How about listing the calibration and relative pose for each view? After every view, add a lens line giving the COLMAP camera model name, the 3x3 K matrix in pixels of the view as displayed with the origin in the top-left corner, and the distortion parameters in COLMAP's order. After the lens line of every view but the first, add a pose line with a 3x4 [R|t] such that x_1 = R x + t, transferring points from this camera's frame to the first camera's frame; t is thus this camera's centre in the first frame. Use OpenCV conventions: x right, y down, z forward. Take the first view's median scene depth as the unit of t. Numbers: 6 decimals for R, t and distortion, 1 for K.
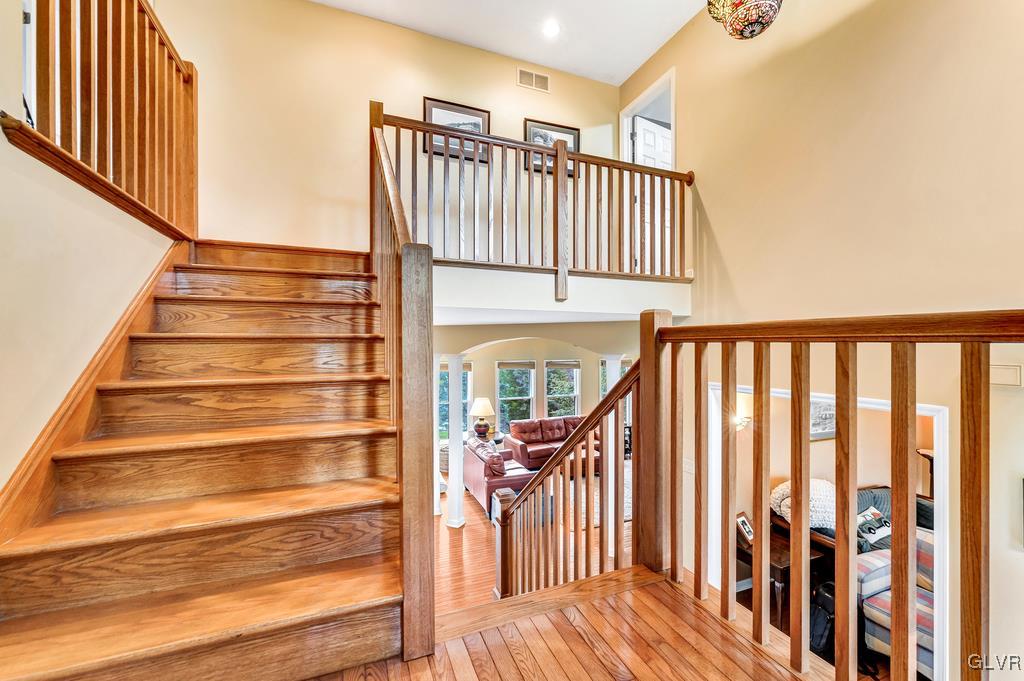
lens RADIAL K [[416.9, 0, 515.5], [0, 416.9, 334.2], [0, 0, 1]] dist [0.000305, 0.000023]
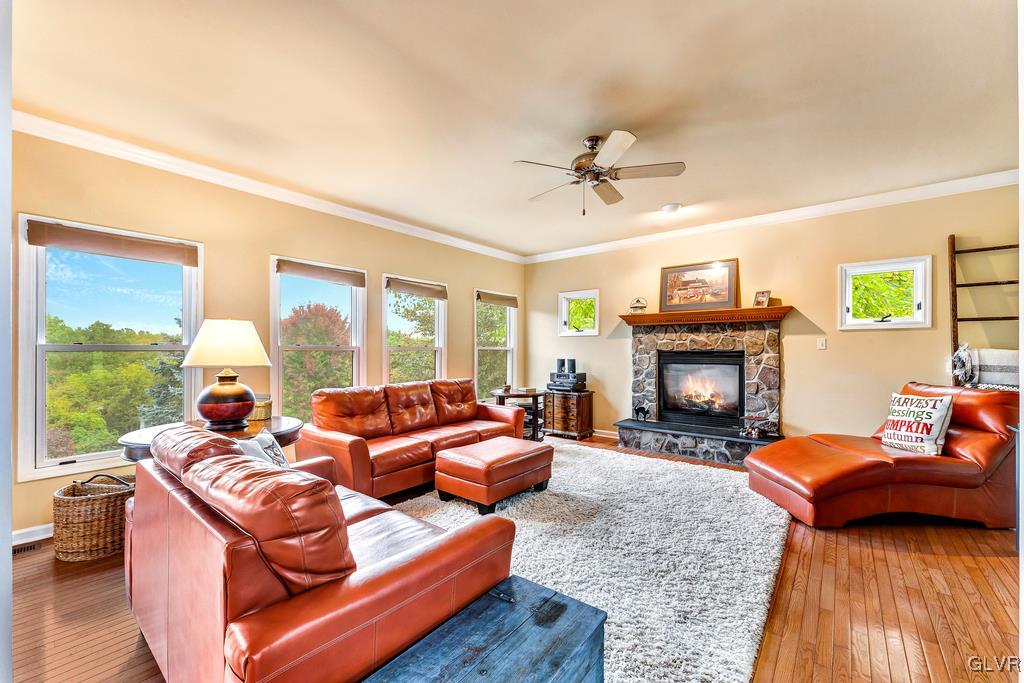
lens RADIAL K [[408.1, 0, 511.5], [0, 408.1, 348.1], [0, 0, 1]] dist [-0.000911, 0.000050]
pose [[0.873366, 0.003327, 0.487053, -0.040830], [-0.013431, 0.999761, 0.017254, 0.170537], [-0.486879, -0.021611, 0.873202, 0.602976]]
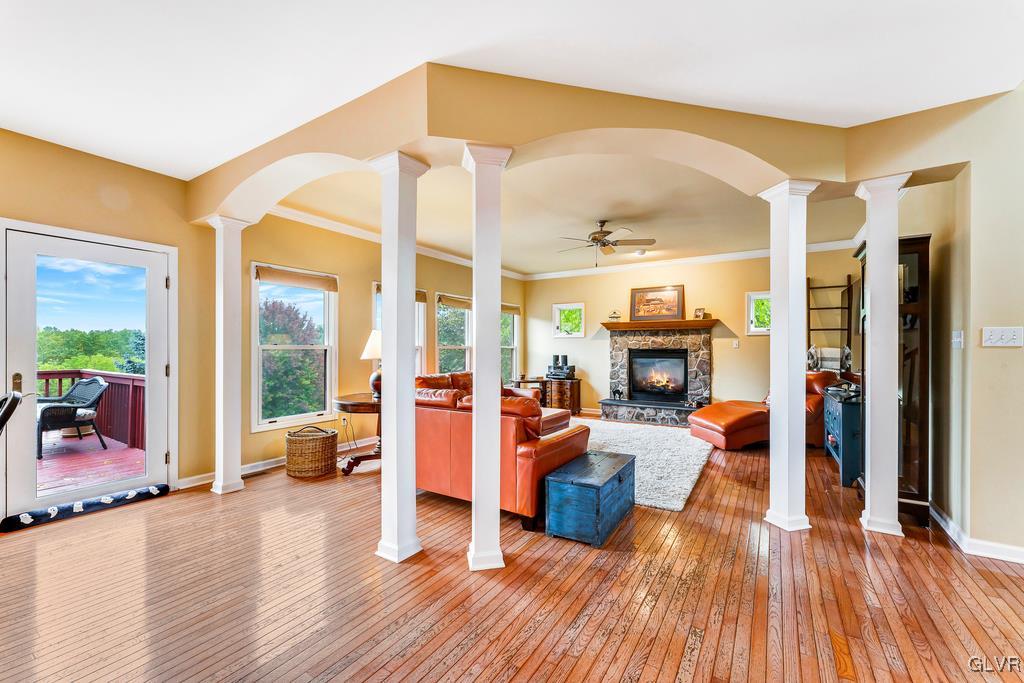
lens RADIAL K [[408.1, 0, 511.5], [0, 408.1, 348.1], [0, 0, 1]] dist [-0.000911, 0.000050]
pose [[0.813158, 0.000378, 0.582044, -0.259950], [-0.014953, 0.999683, 0.020243, 0.166809], [-0.581852, -0.025164, 0.812906, 0.472578]]
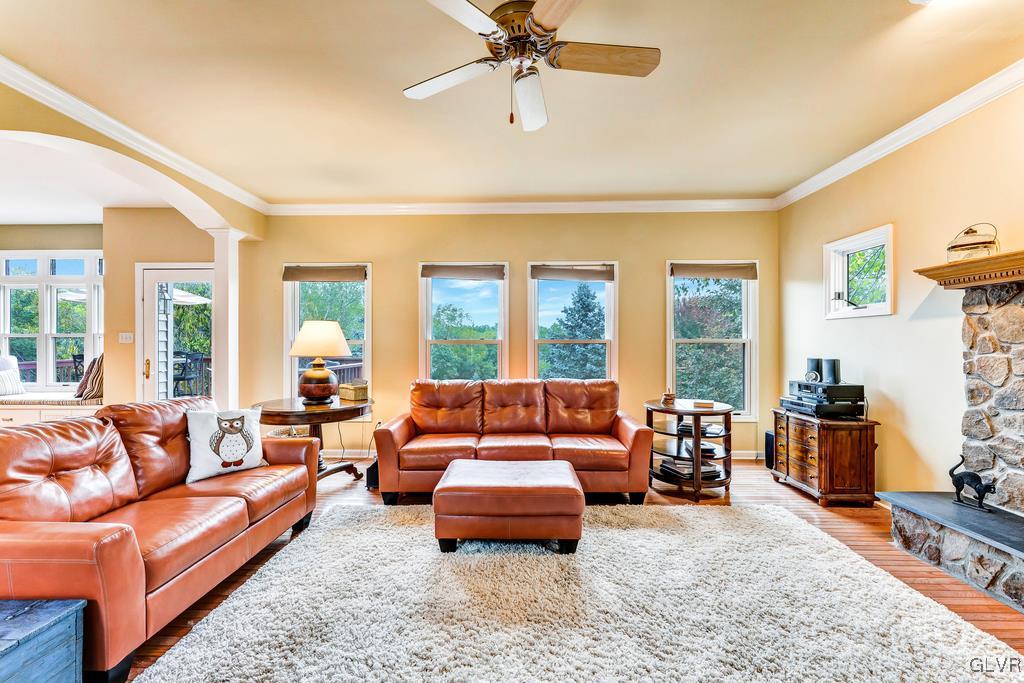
lens RADIAL K [[412.5, 0, 510.8], [0, 412.5, 345.6], [0, 0, 1]] dist [-0.001655, -0.000251]
pose [[0.920878, 0.001824, -0.389846, 0.279701], [0.010021, 0.999548, 0.028348, 0.172863], [0.389722, -0.030011, 0.920443, 0.683114]]
